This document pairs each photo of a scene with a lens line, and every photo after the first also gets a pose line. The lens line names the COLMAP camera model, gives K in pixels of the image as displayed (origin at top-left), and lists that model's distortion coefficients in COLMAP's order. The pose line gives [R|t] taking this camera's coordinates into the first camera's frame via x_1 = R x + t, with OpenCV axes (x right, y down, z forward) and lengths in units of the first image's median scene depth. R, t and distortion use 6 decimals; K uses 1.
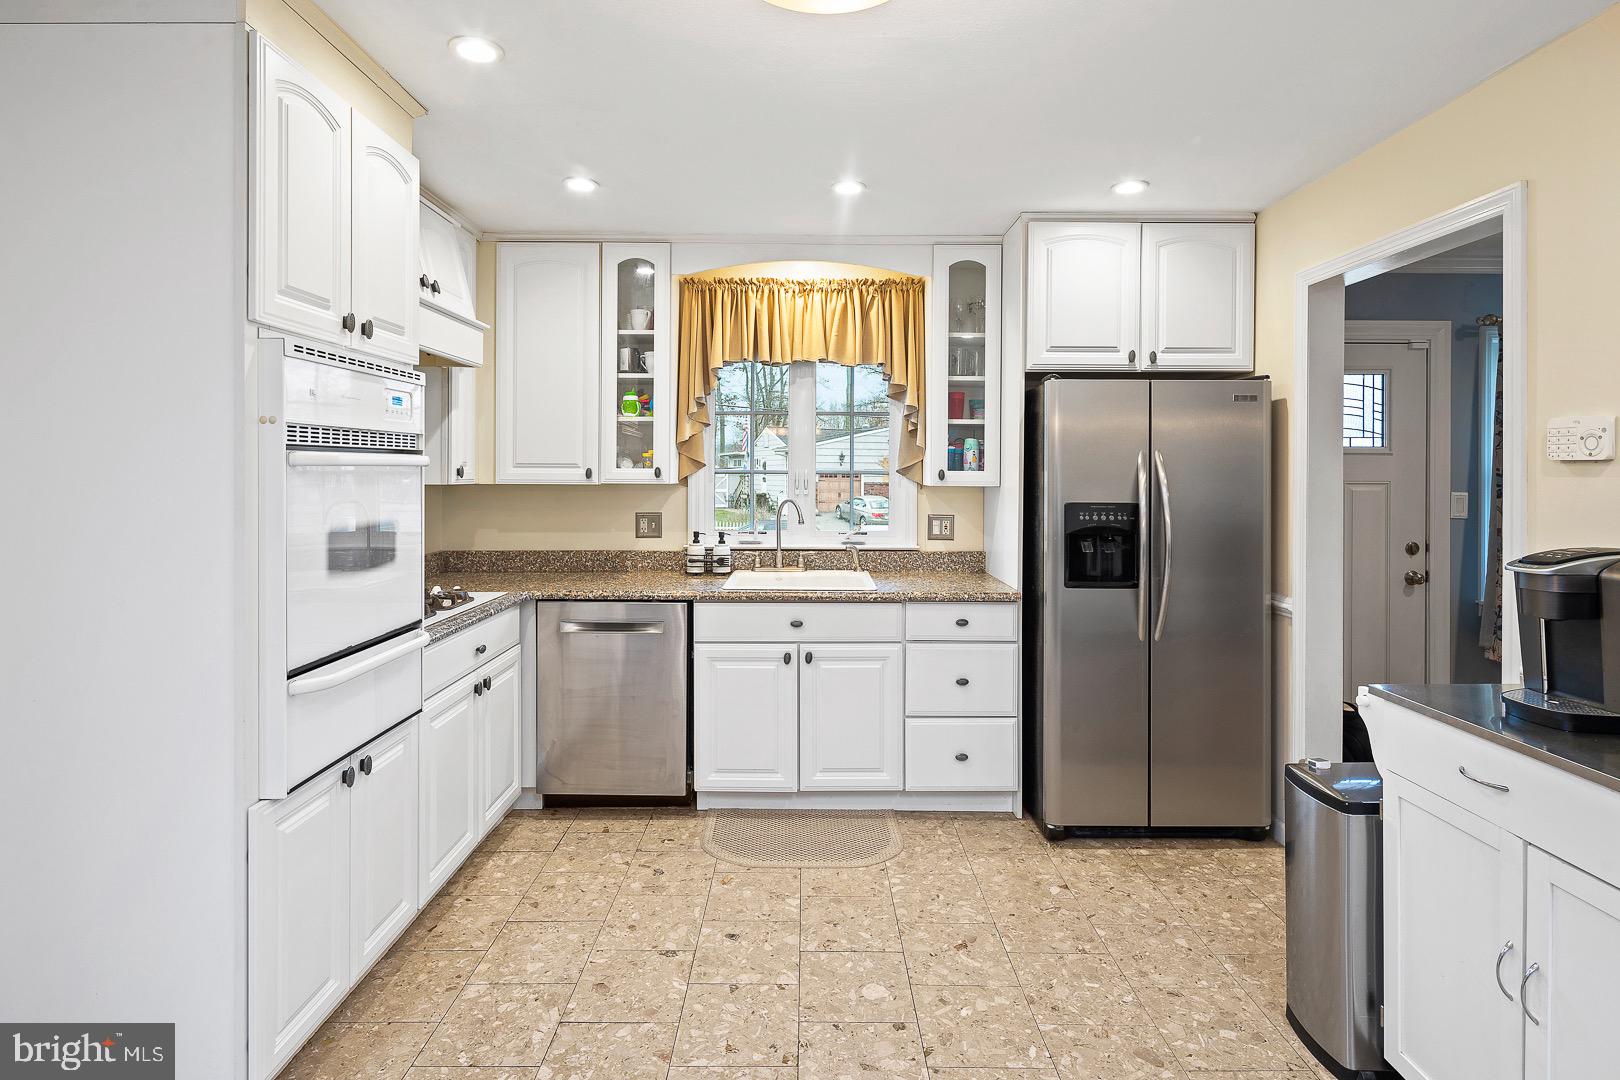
lens RADIAL K [[792.9, 0, 807.7], [0, 792.9, 472.7], [0, 0, 1]] dist [0.000782, -0.000706]
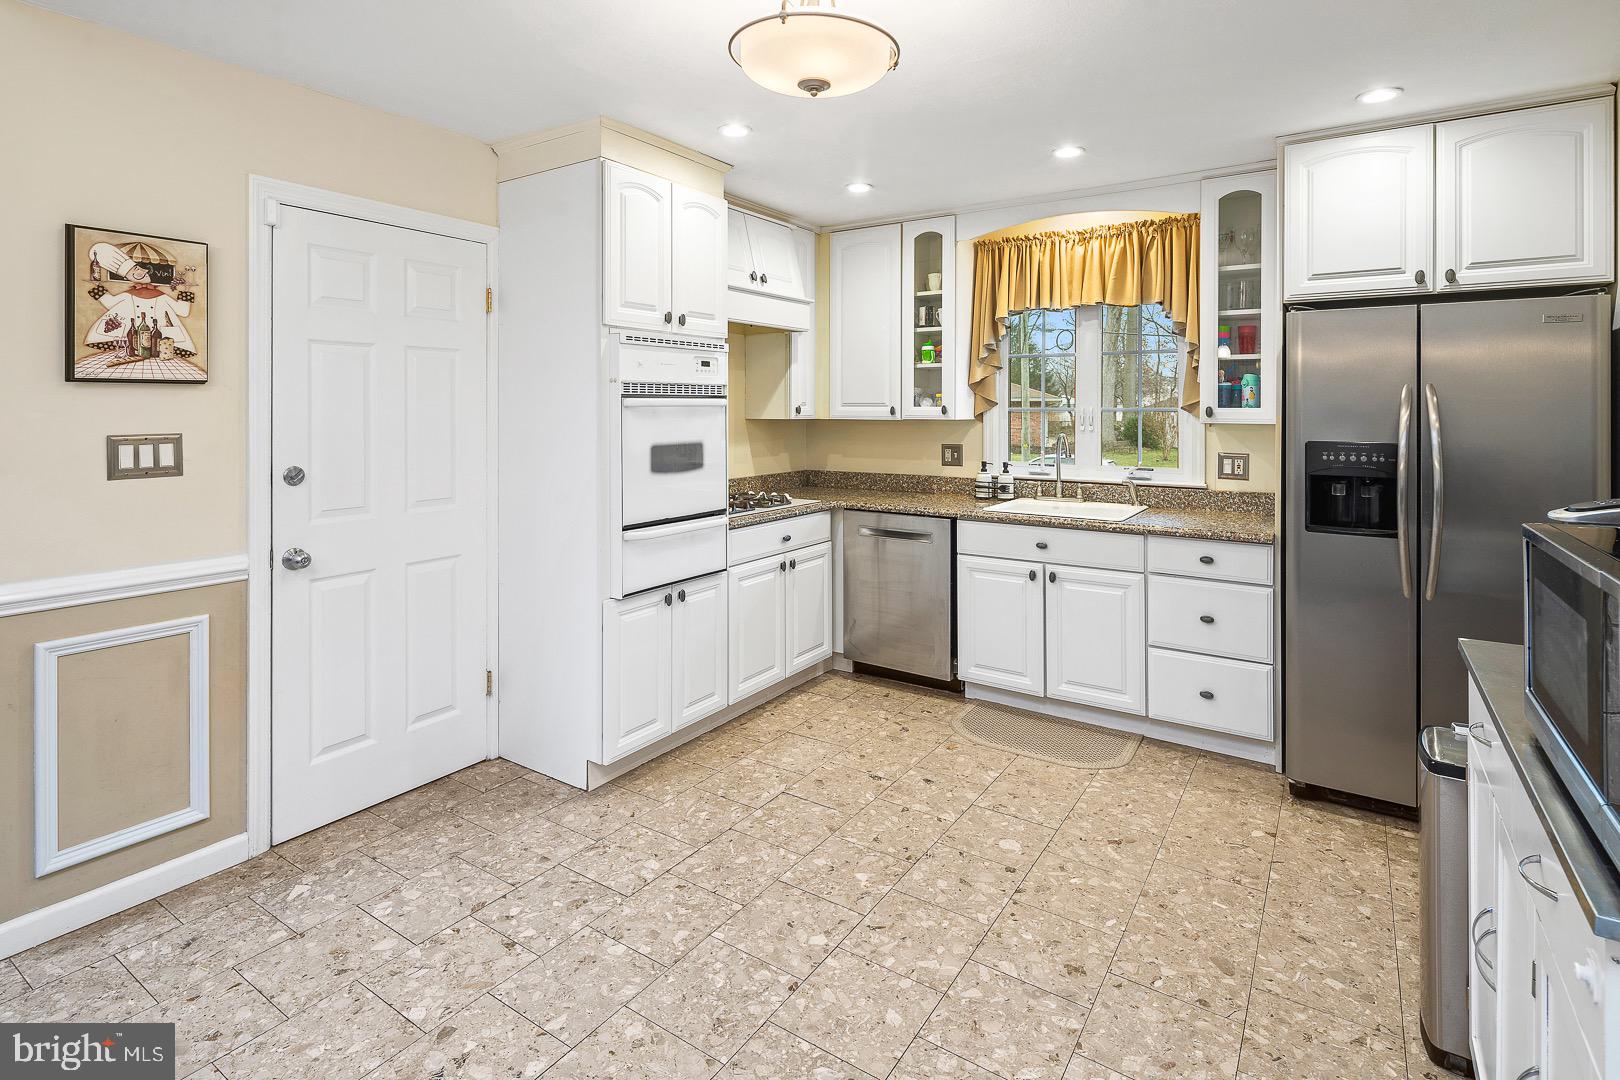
lens RADIAL K [[794.0, 0, 811.8], [0, 794.0, 408.8], [0, 0, 1]] dist [-0.000766, -0.001917]
pose [[0.830449, -0.002801, -0.557087, 0.339821], [0.001767, 0.999996, -0.002393, 0.000263], [0.557092, 0.001003, 0.830450, -0.106837]]
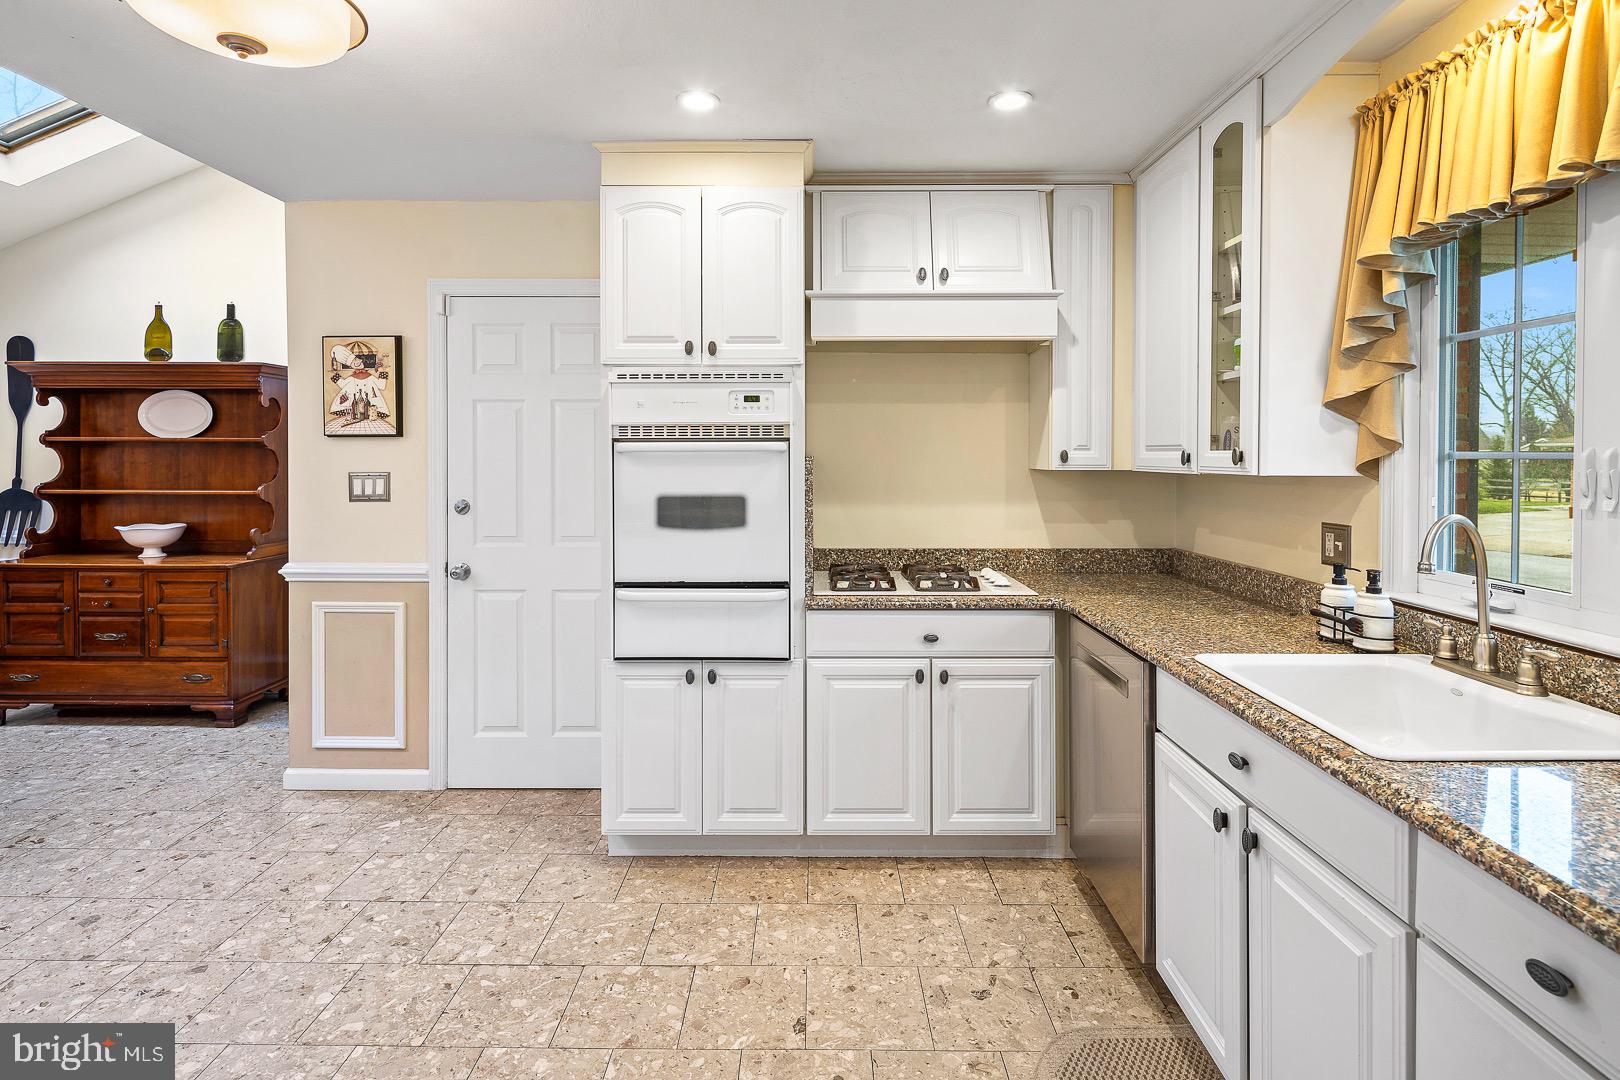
lens RADIAL K [[789.9, 0, 808.7], [0, 789.9, 461.9], [0, 0, 1]] dist [0.000325, -0.001487]
pose [[-0.007309, 0.005172, -0.999960, 0.480083], [-0.001083, 0.999986, 0.005181, 0.001019], [0.999973, 0.001121, -0.007303, 0.736071]]
